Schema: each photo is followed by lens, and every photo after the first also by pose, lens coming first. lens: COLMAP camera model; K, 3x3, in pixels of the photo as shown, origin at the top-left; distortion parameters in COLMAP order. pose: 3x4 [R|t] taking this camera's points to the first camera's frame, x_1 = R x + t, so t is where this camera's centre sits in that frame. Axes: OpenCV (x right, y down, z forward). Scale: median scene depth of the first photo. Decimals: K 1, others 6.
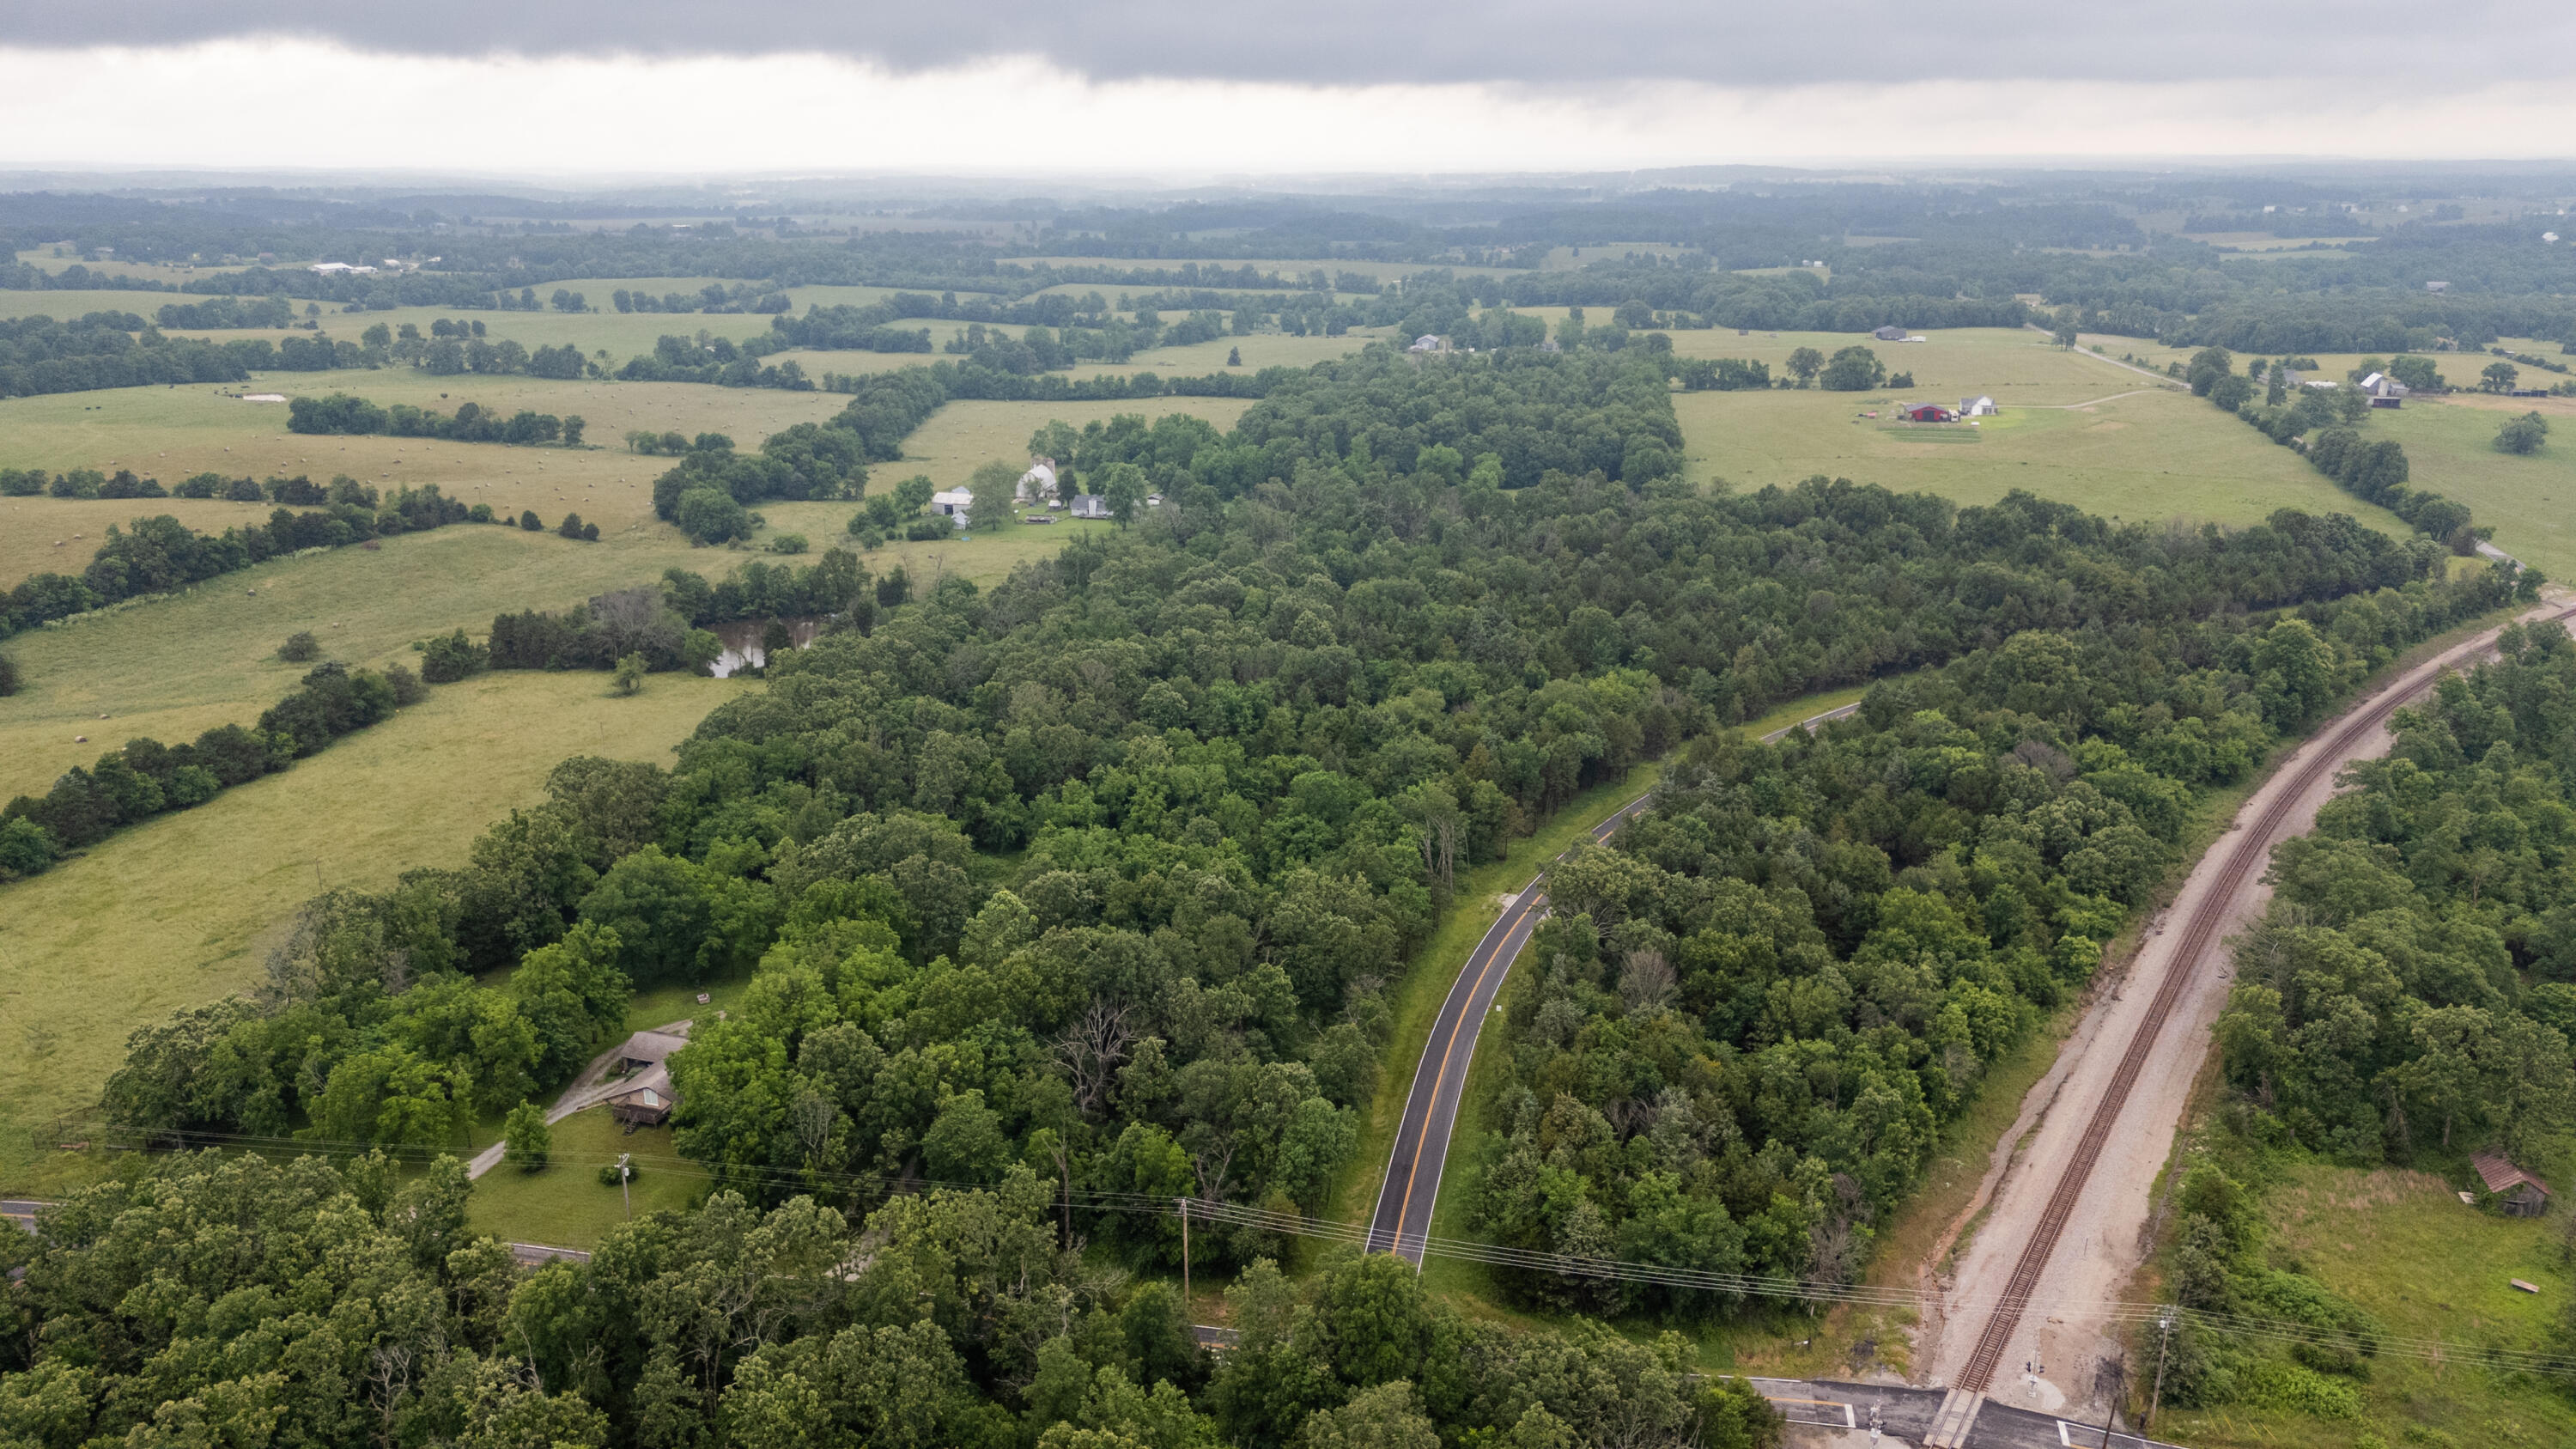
lens RADIAL K [[1890.5, 0, 1292.0], [0, 1890.5, 734.9], [0, 0, 1]] dist [0.072756, -0.066926]
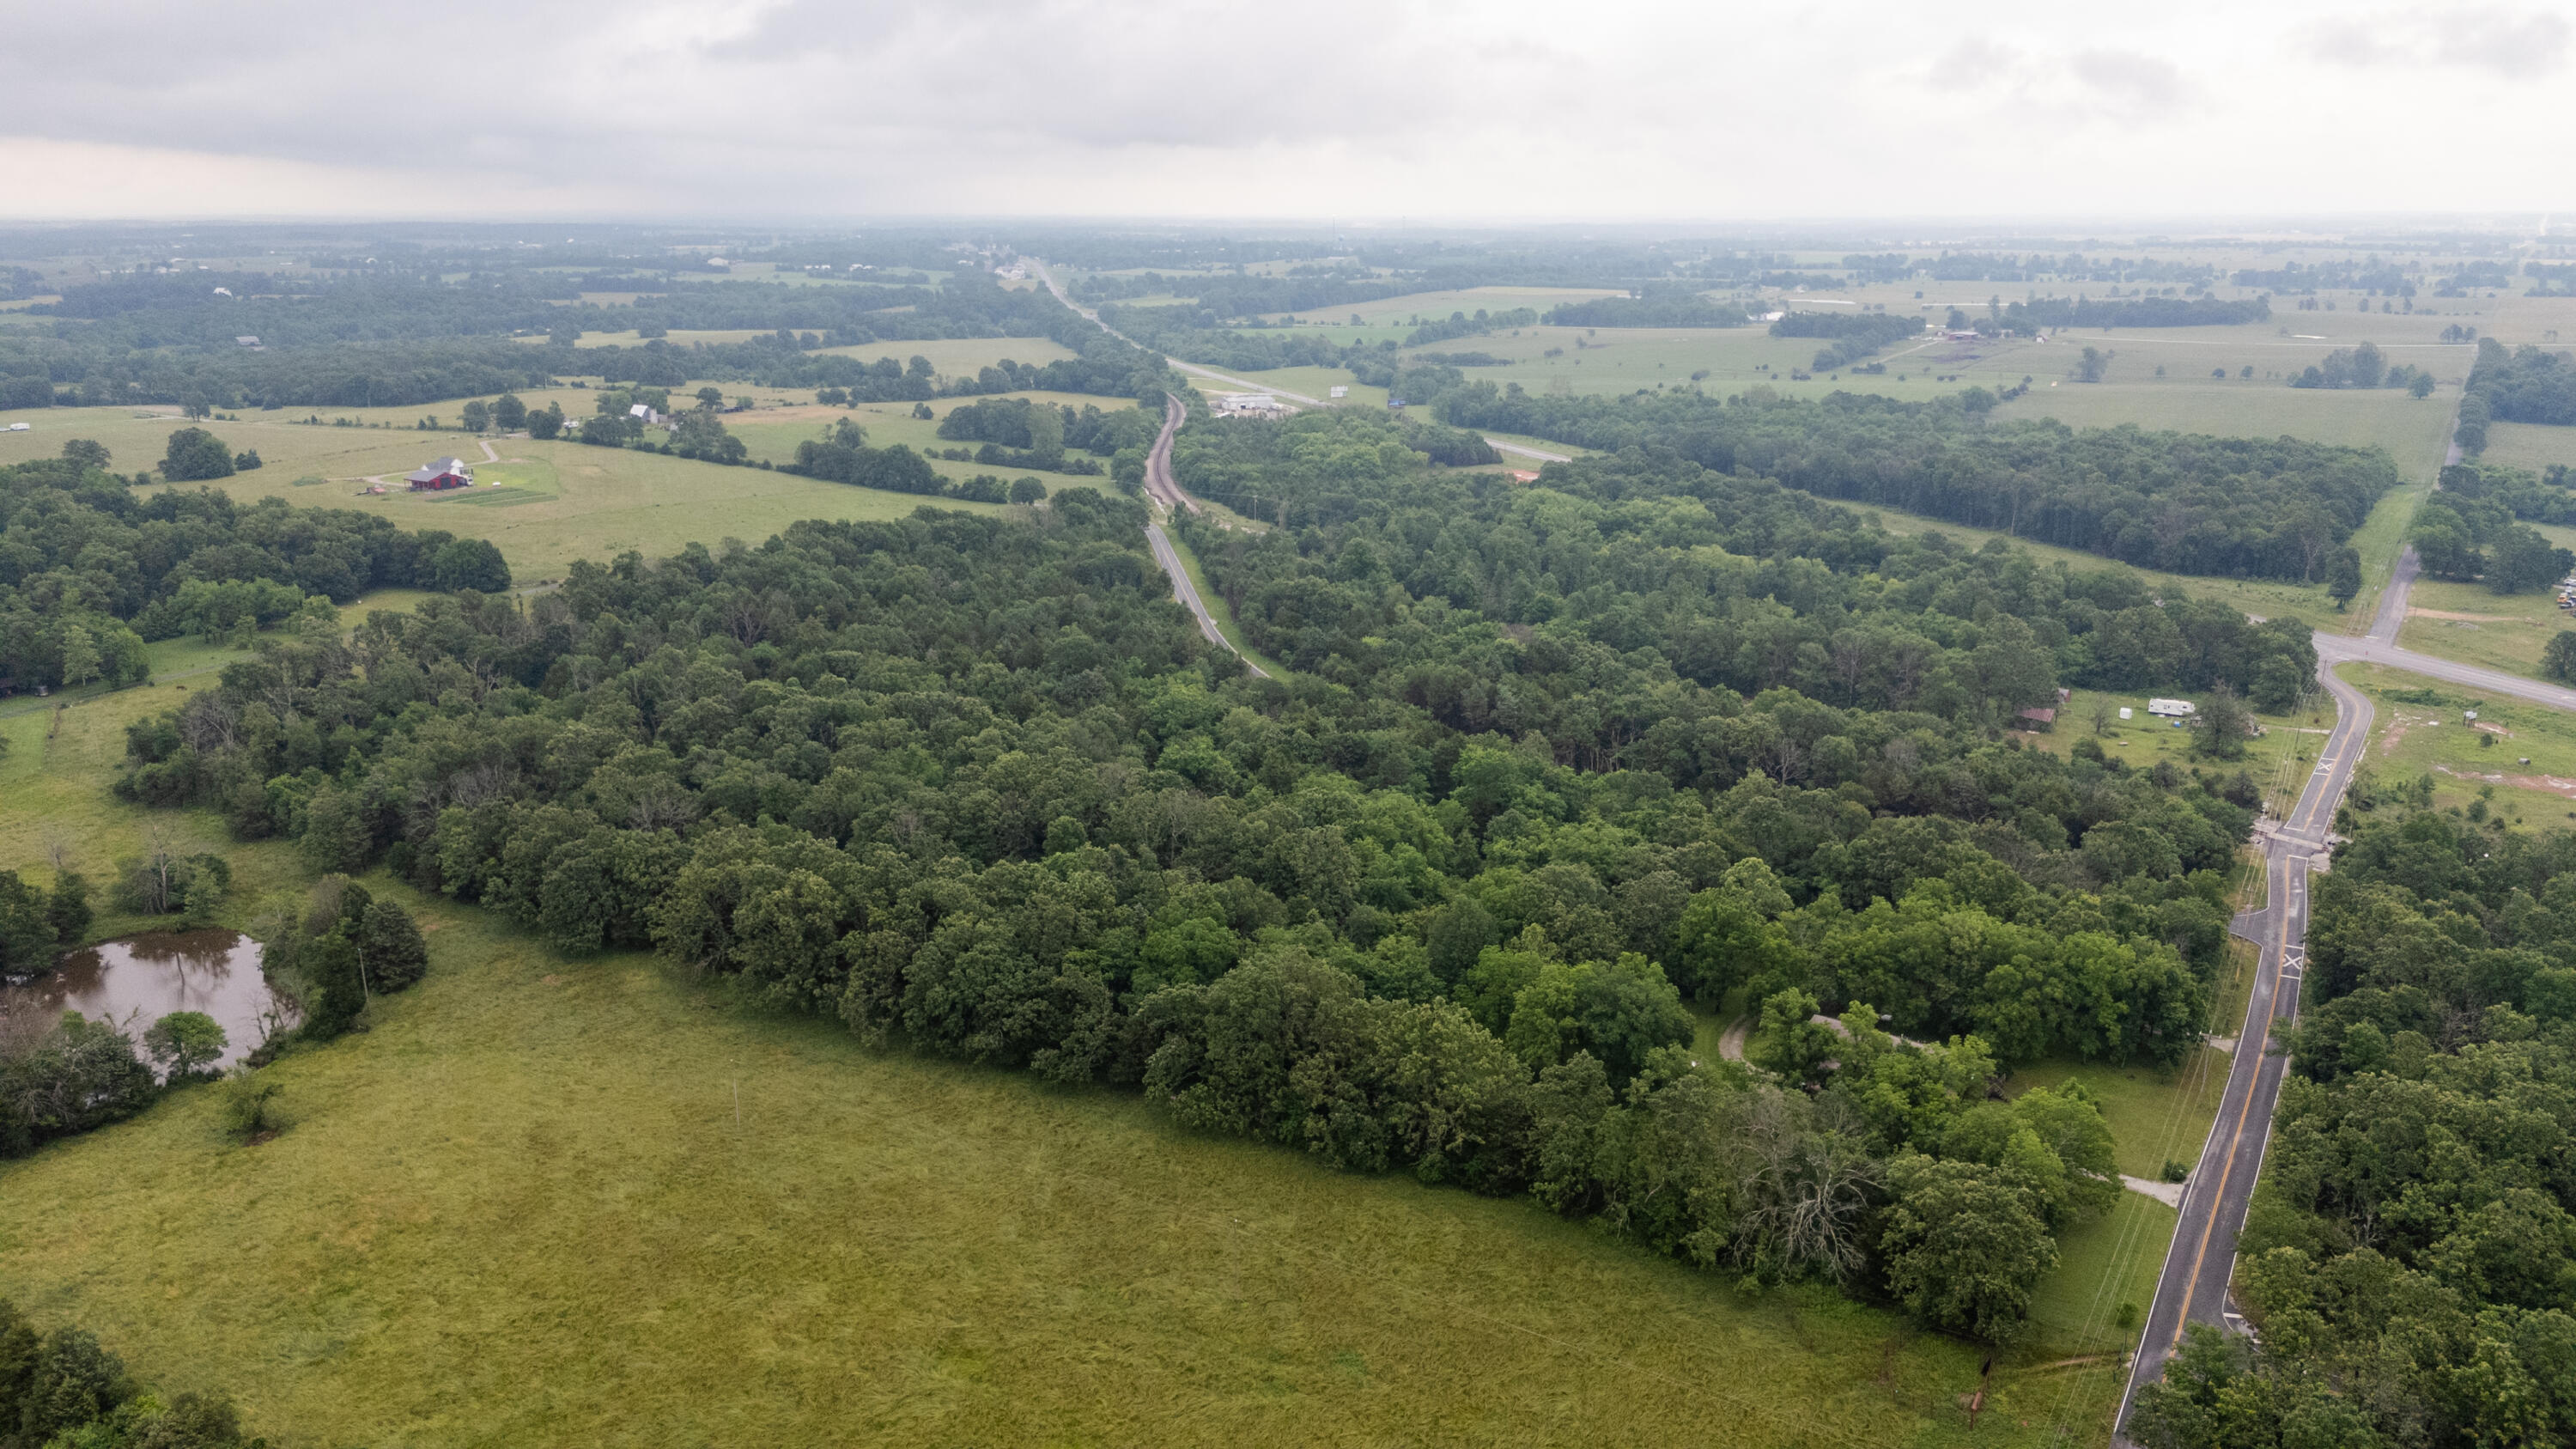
lens RADIAL K [[1890.5, 0, 1291.0], [0, 1890.5, 776.2], [0, 0, 1]] dist [0.072756, -0.066926]
pose [[0.361814, -0.270594, 0.892115, -0.415283], [0.279396, 0.944435, 0.173149, -0.077947], [-0.889398, 0.186606, 0.417313, 0.257582]]
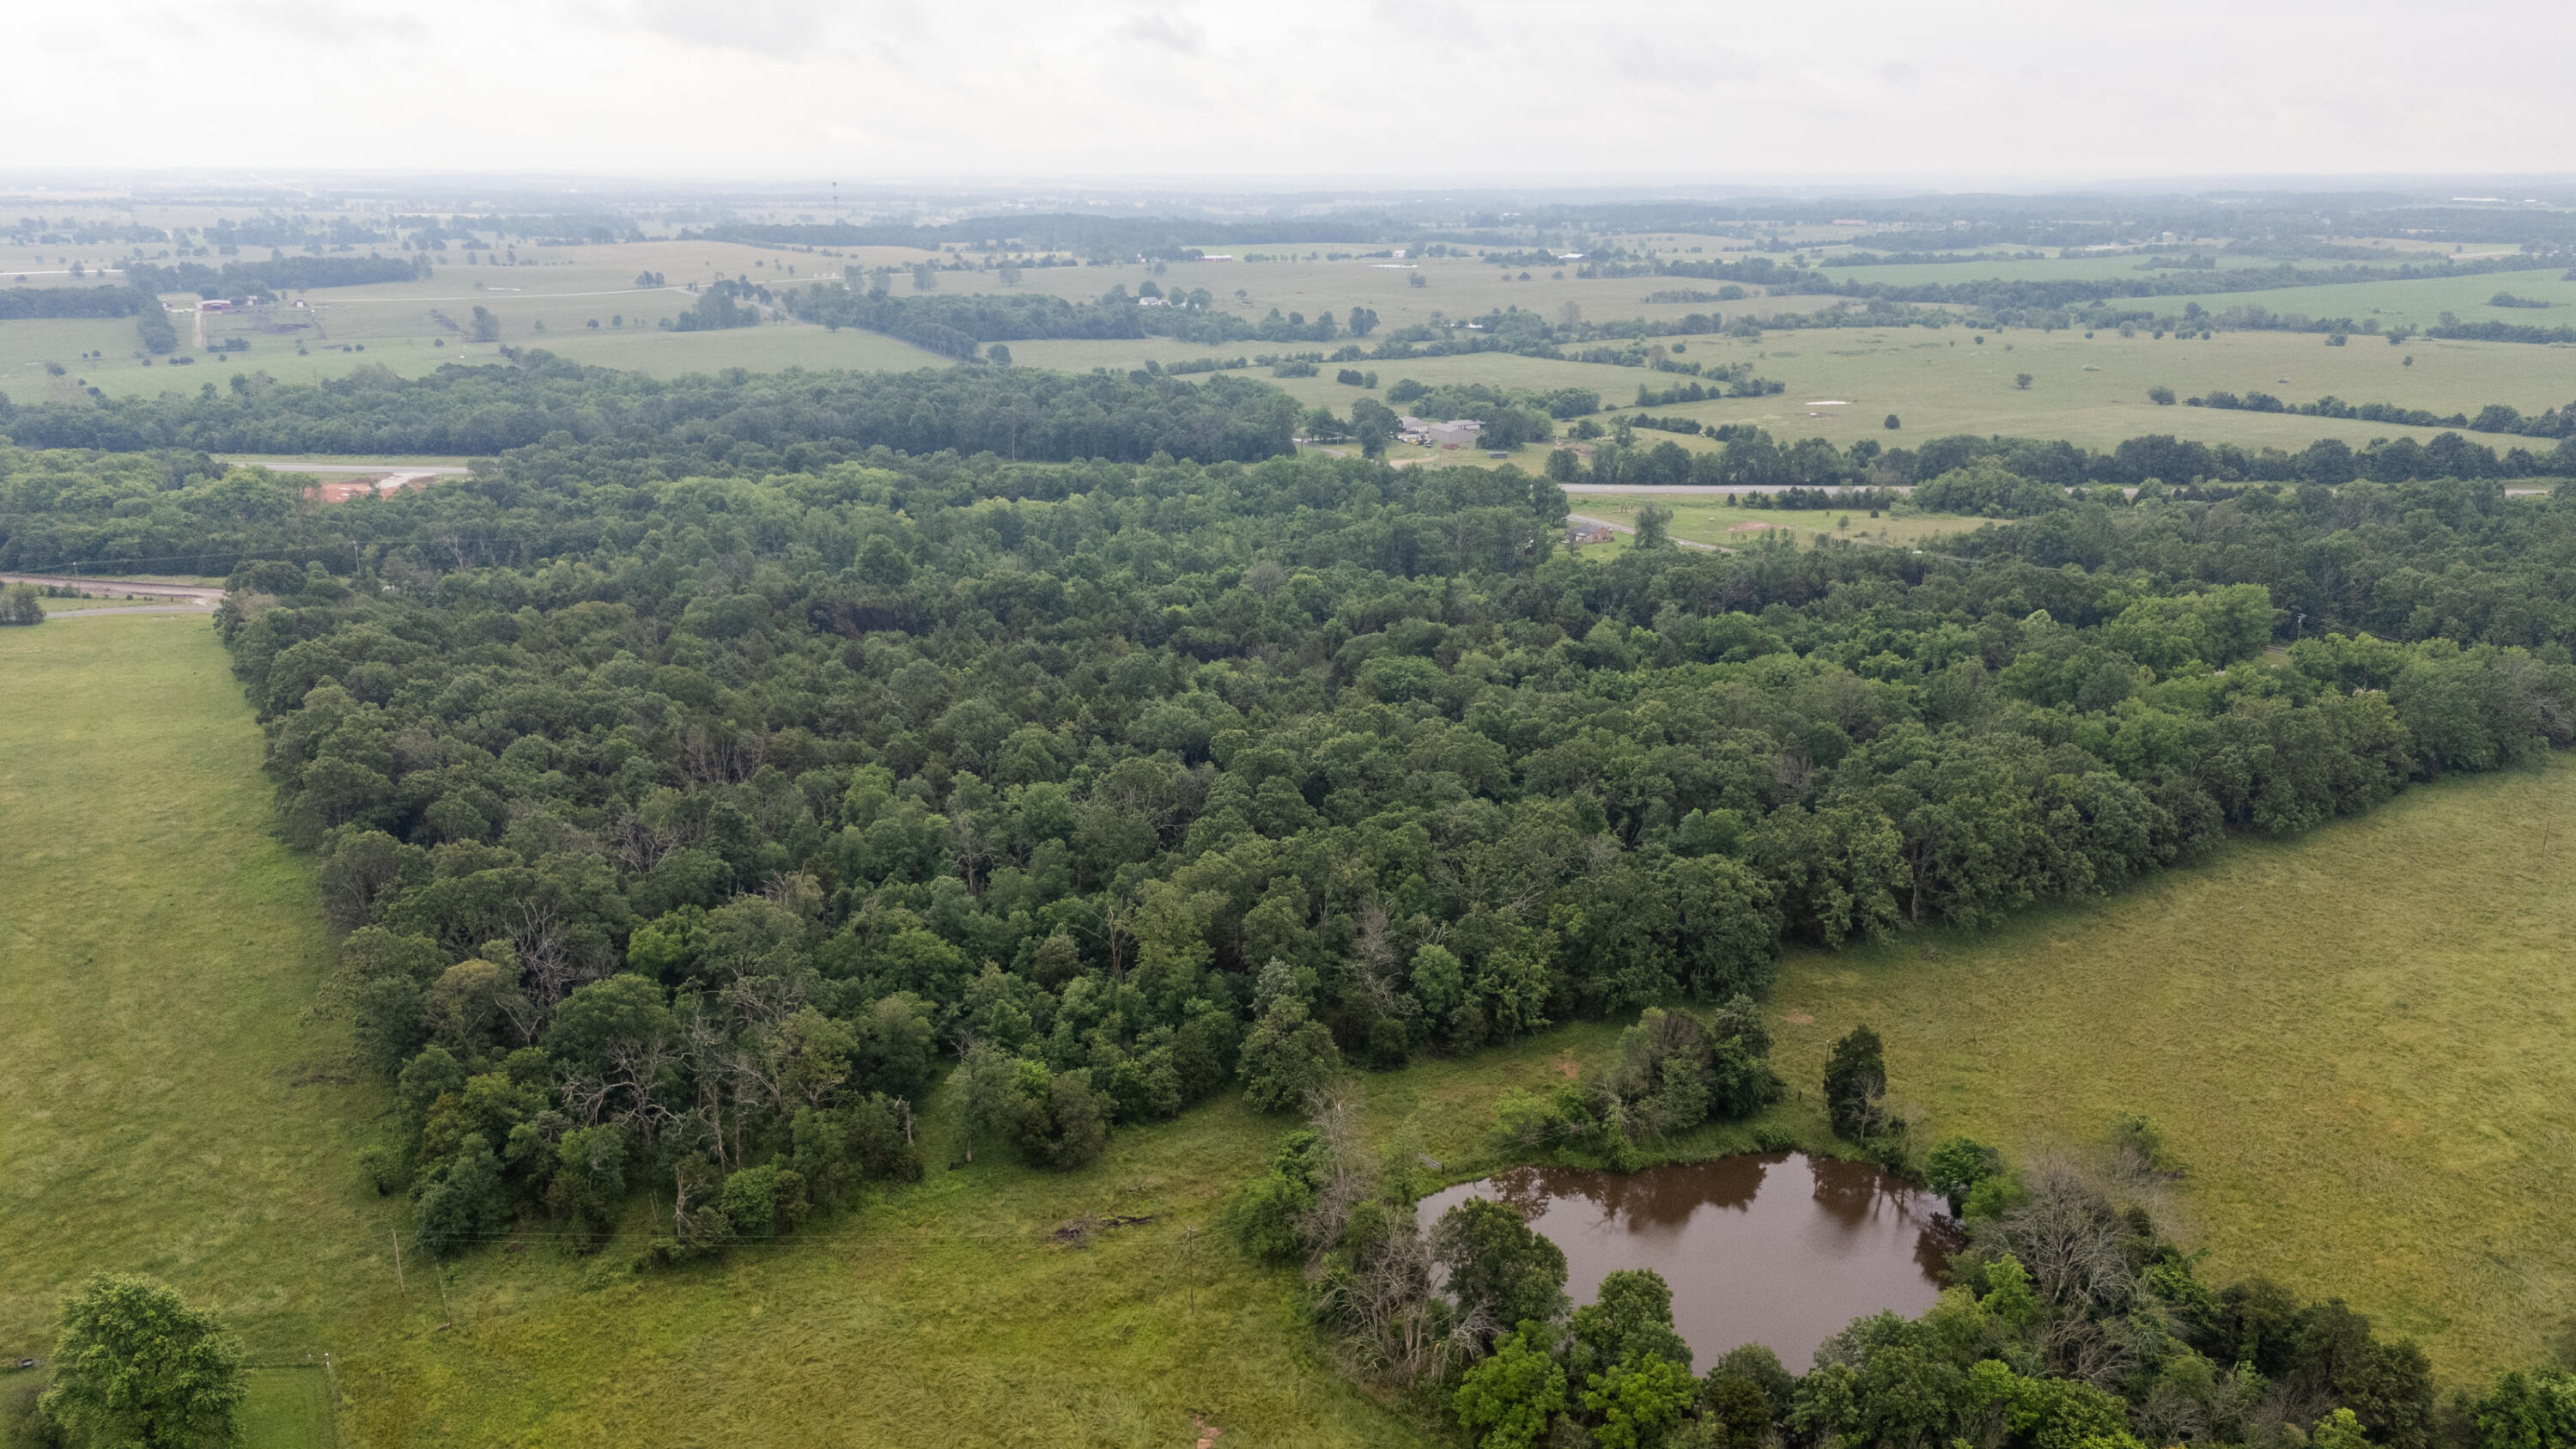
lens RADIAL K [[1890.5, 0, 1294.6], [0, 1890.5, 734.8], [0, 0, 1]] dist [0.072756, -0.066926]
pose [[-0.661310, -0.219218, 0.717365, -0.317431], [0.223742, 0.855163, 0.467585, -0.248073], [-0.715967, 0.469724, -0.516479, 0.789471]]
